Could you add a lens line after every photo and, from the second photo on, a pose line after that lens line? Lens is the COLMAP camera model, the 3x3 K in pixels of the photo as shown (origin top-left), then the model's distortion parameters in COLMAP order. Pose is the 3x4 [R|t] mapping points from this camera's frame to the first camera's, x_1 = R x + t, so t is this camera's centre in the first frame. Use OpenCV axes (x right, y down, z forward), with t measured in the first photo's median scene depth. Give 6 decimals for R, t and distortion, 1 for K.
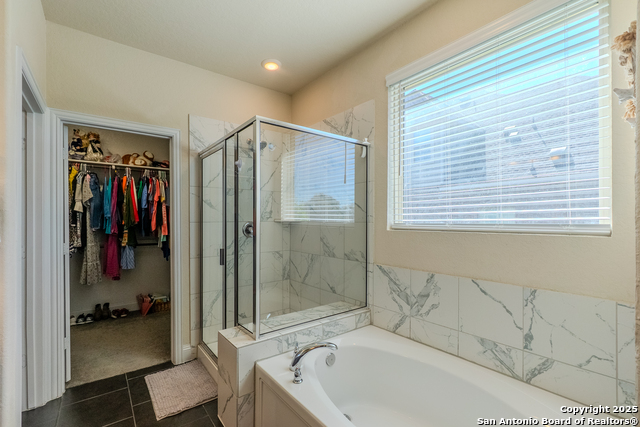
lens RADIAL K [[283.0, 0, 305.4], [0, 283.0, 218.9], [0, 0, 1]] dist [0.000701, 0.000555]
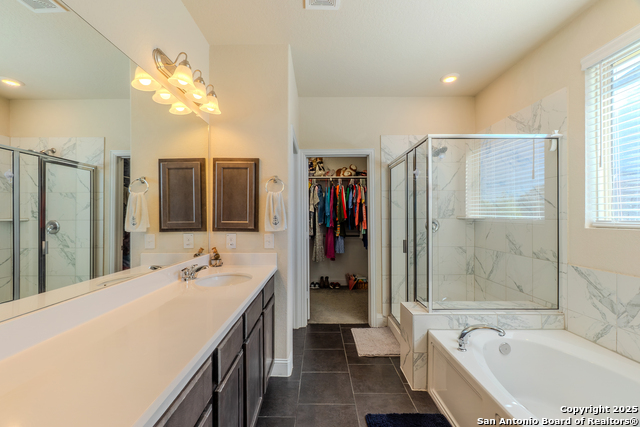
lens RADIAL K [[274.0, 0, 320.0], [0, 274.0, 215.3], [0, 0, 1]] dist [-0.003418, -0.000369]
pose [[0.809978, -0.004720, -0.586442, 0.097202], [0.002950, 0.999988, -0.003974, -0.000233], [0.586453, 0.001489, 0.809982, -0.175799]]
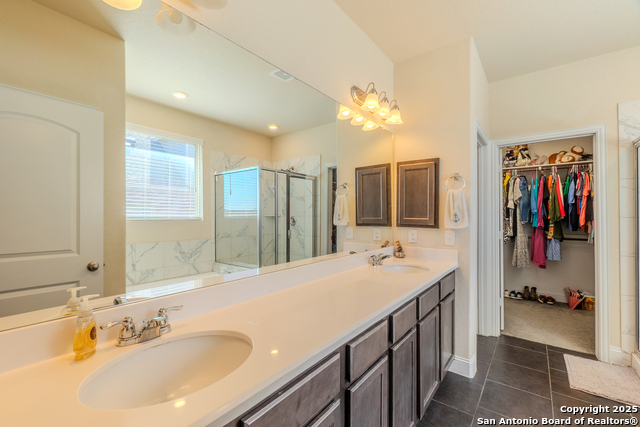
lens RADIAL K [[274.0, 0, 320.0], [0, 274.0, 215.3], [0, 0, 1]] dist [-0.003418, -0.000369]
pose [[0.272876, 0.003938, -0.962041, 0.193130], [0.000820, 0.999990, 0.004326, 0.000369], [0.962049, -0.001969, 0.272870, -0.209527]]
